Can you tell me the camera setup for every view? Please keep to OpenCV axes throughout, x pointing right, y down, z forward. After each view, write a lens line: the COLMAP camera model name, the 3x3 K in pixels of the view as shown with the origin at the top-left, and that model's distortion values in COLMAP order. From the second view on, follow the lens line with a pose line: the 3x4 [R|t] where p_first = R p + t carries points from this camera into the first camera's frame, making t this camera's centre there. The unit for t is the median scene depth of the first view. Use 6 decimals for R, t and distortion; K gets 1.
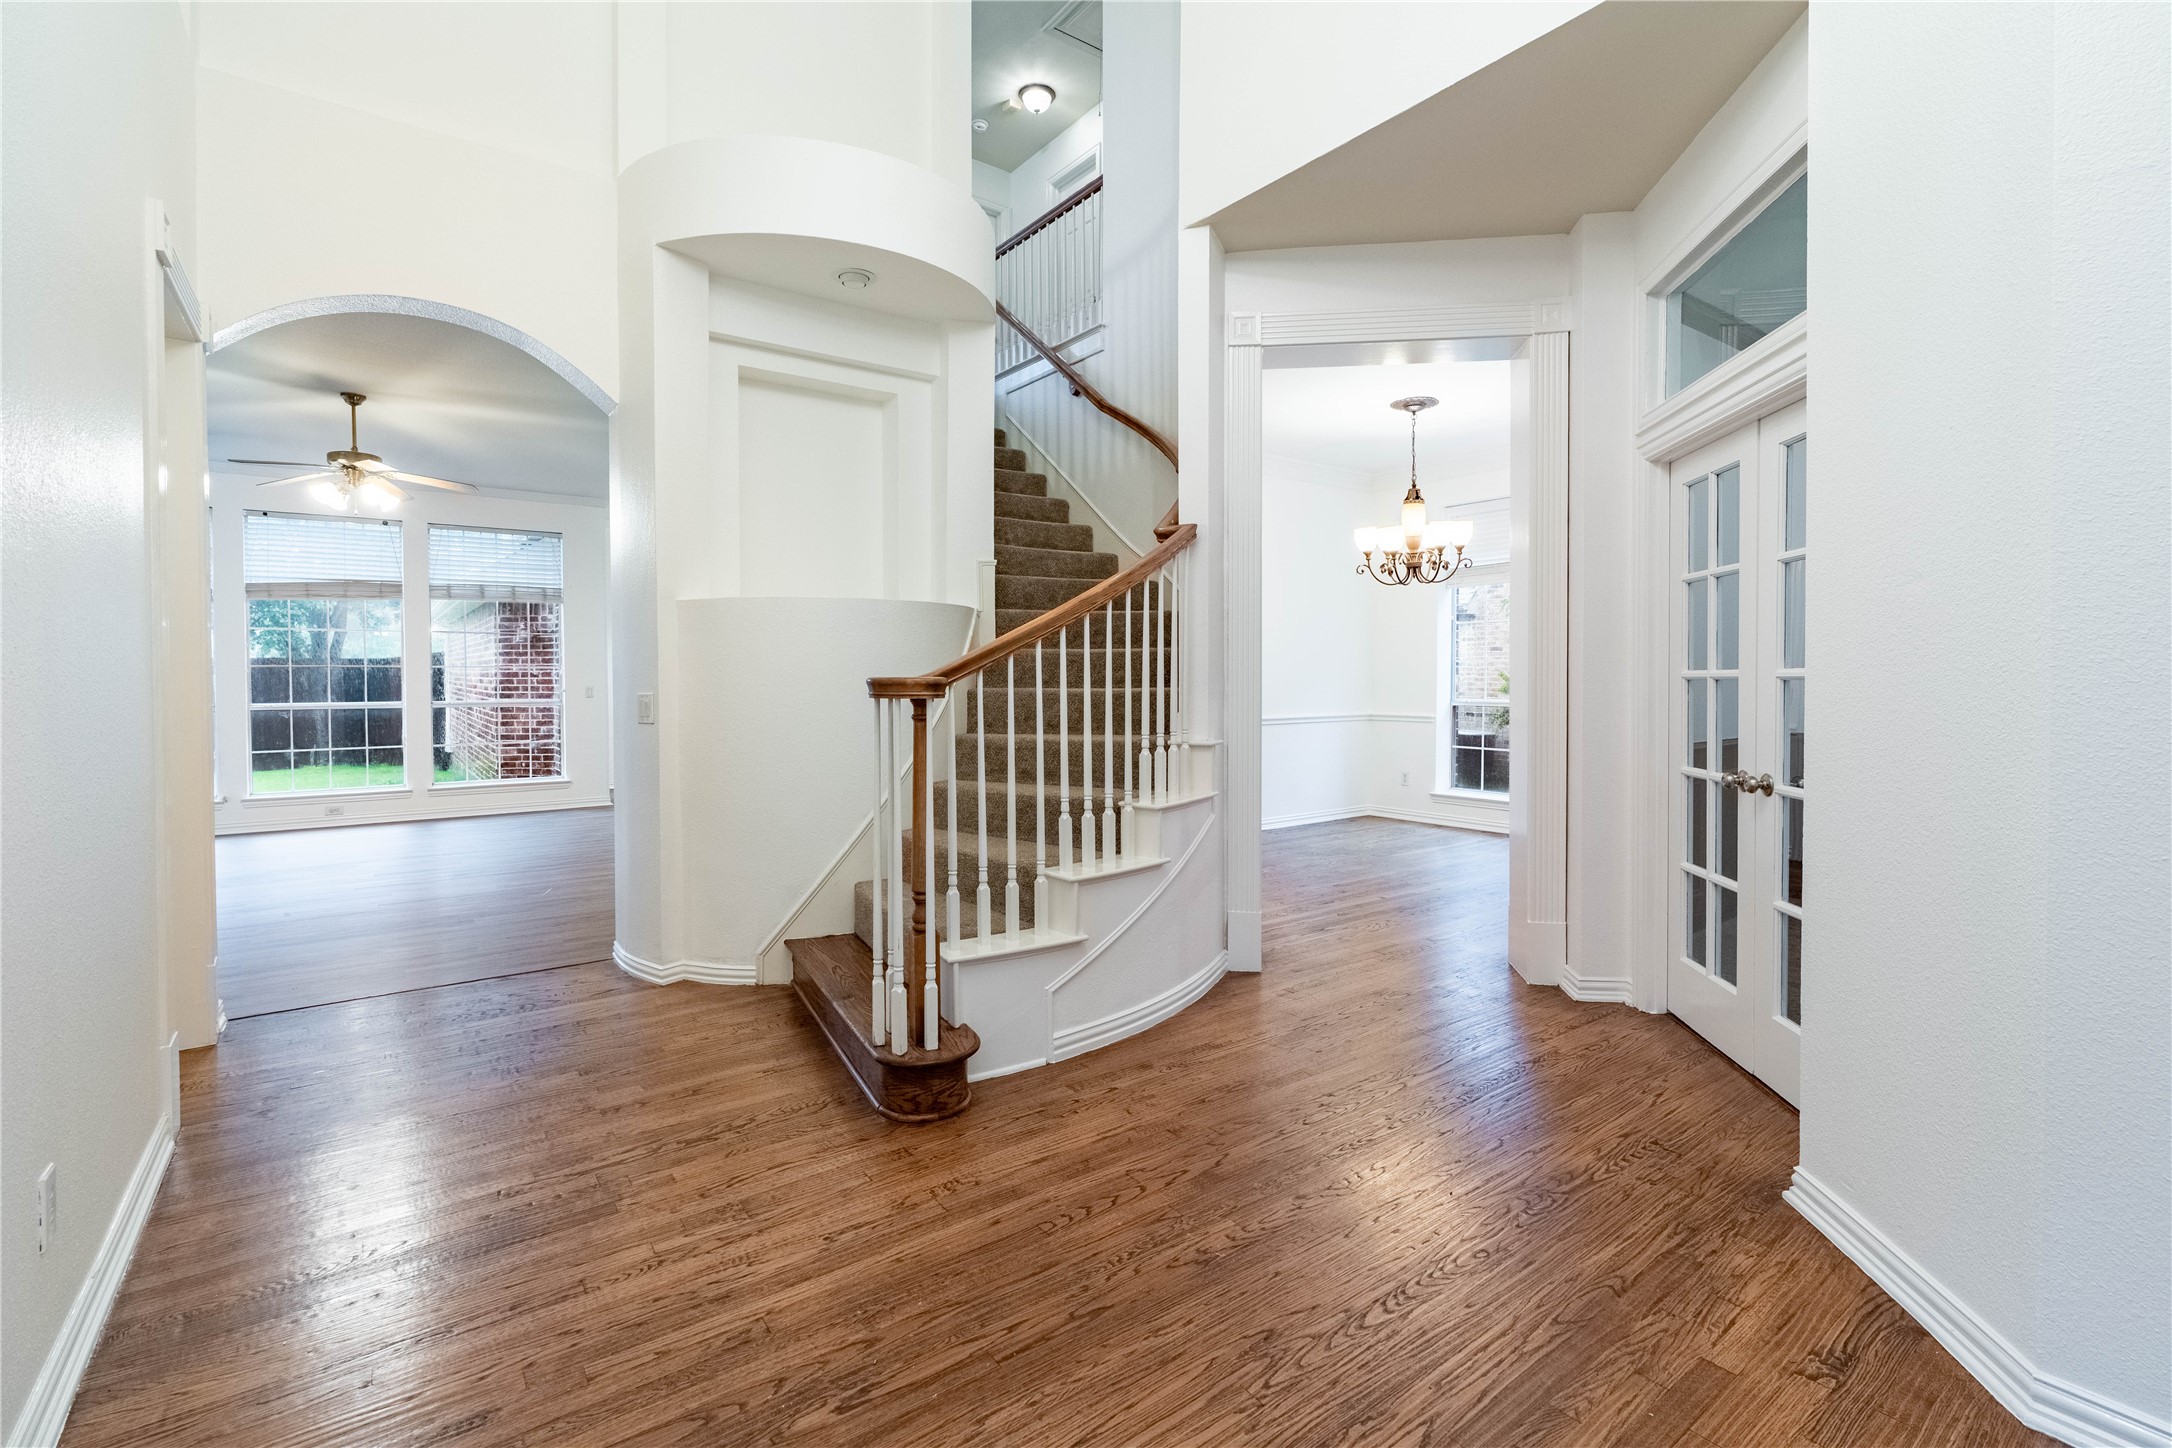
lens RADIAL K [[982.0, 0, 1107.1], [0, 982.0, 688.6], [0, 0, 1]] dist [-0.004903, 0.003775]
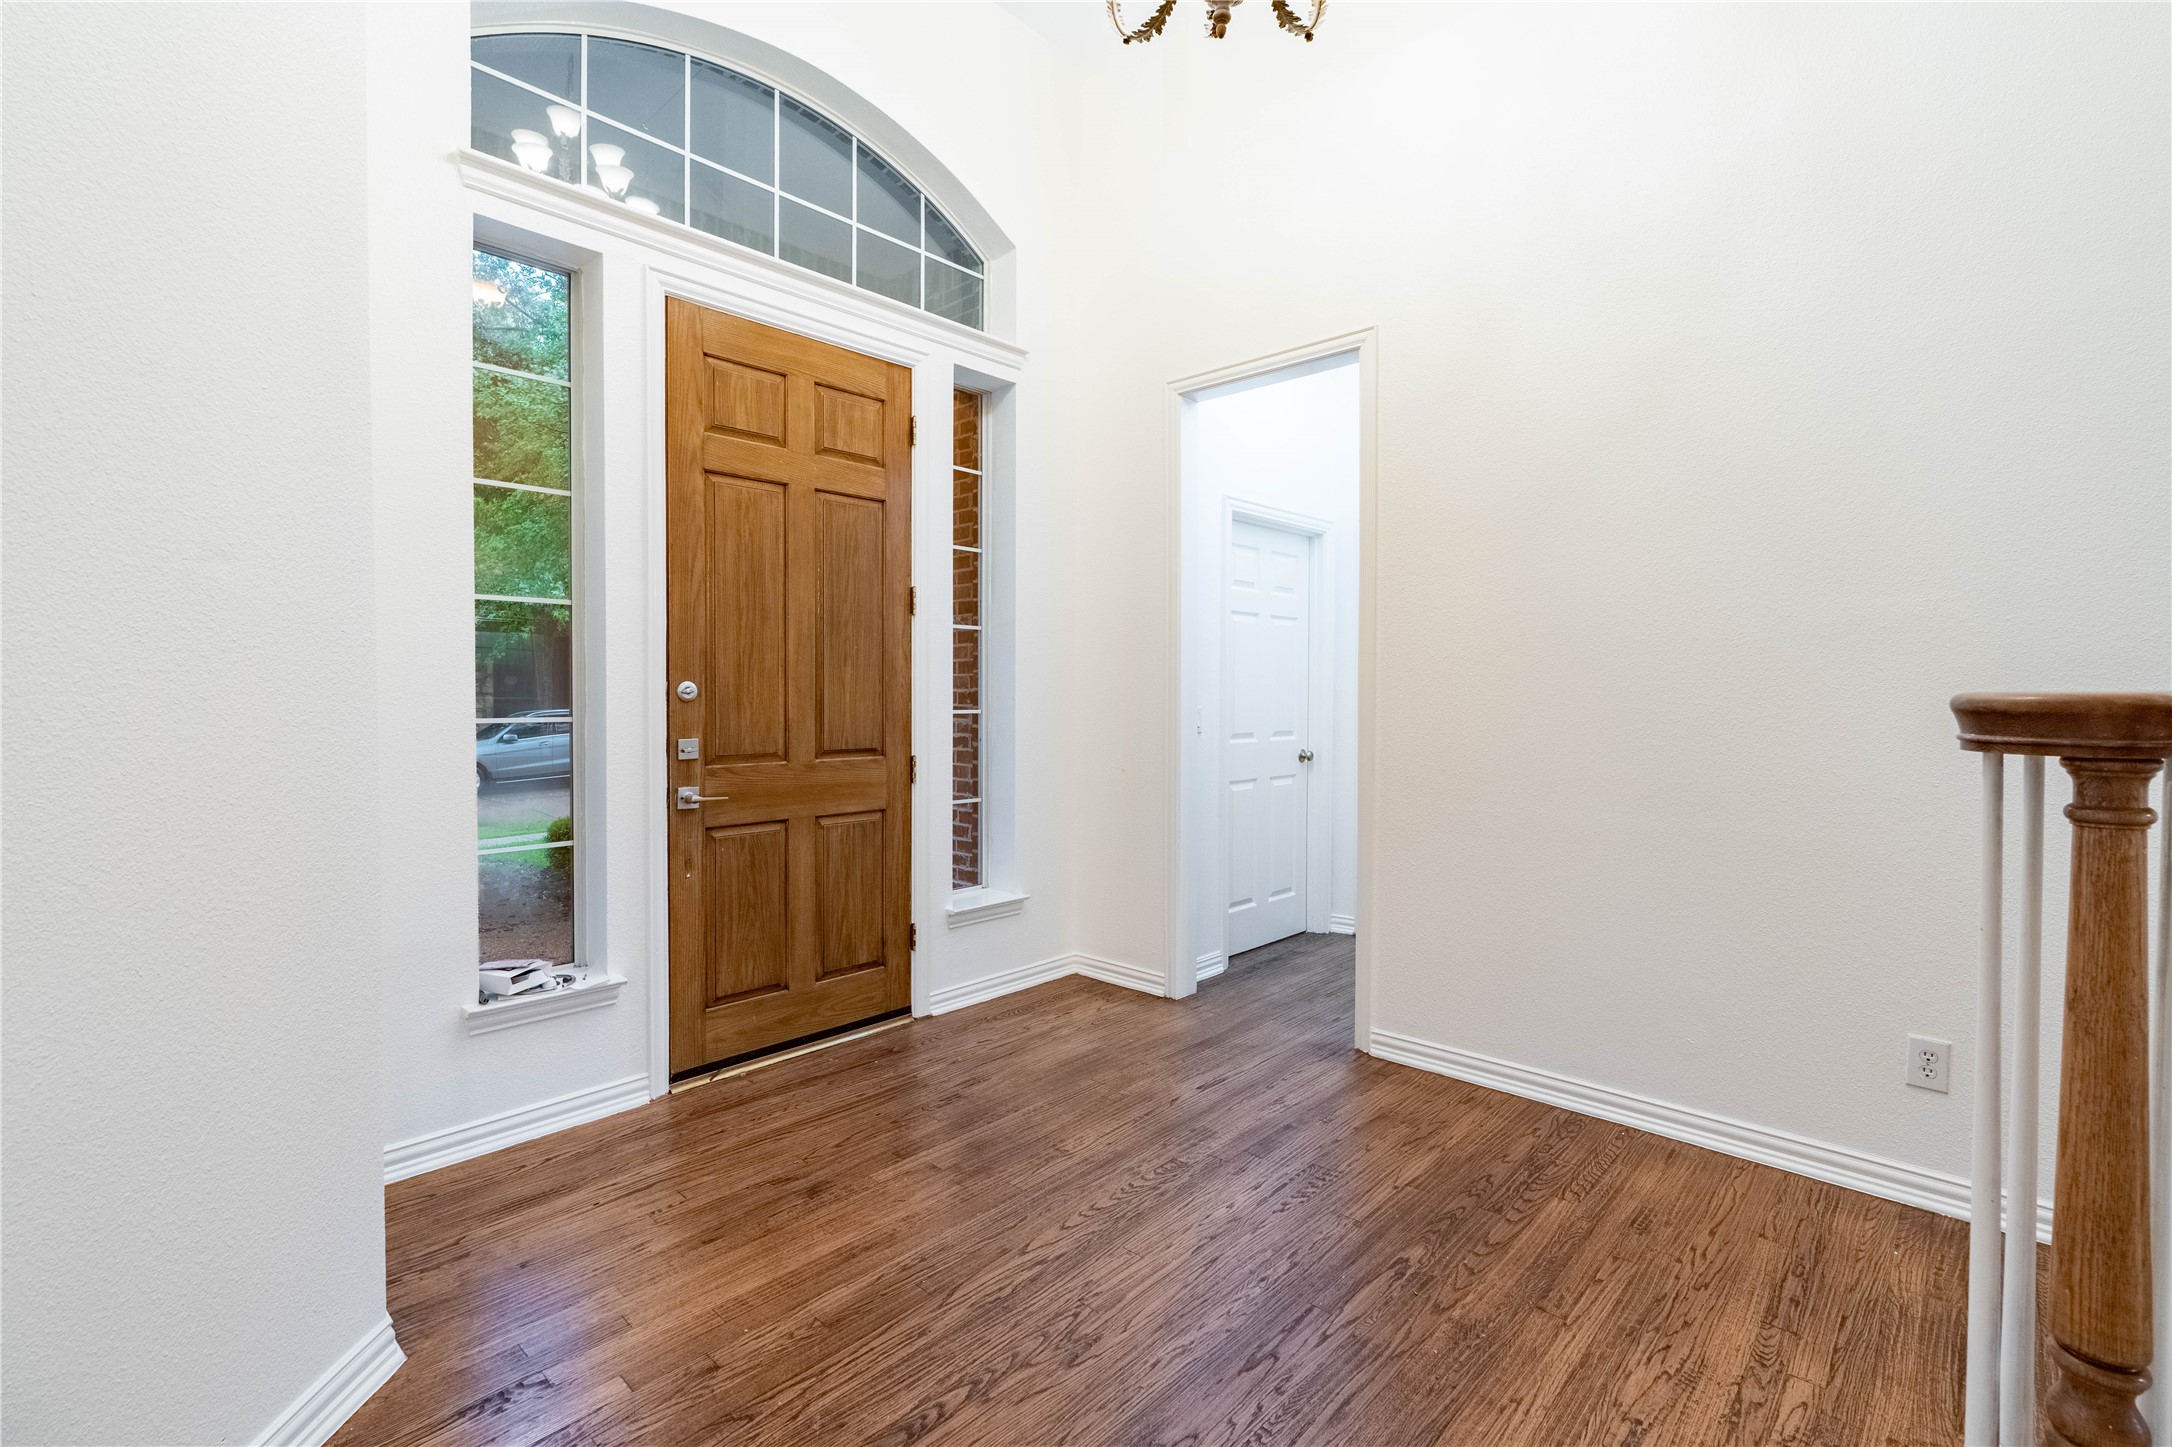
lens RADIAL K [[982.0, 0, 1107.1], [0, 982.0, 688.1], [0, 0, 1]] dist [-0.004903, 0.003775]
pose [[-0.983122, 0.000519, -0.182952, 0.310877], [-0.002779, 0.999838, 0.017771, -0.033208], [0.182932, 0.017979, -0.982961, 1.962614]]
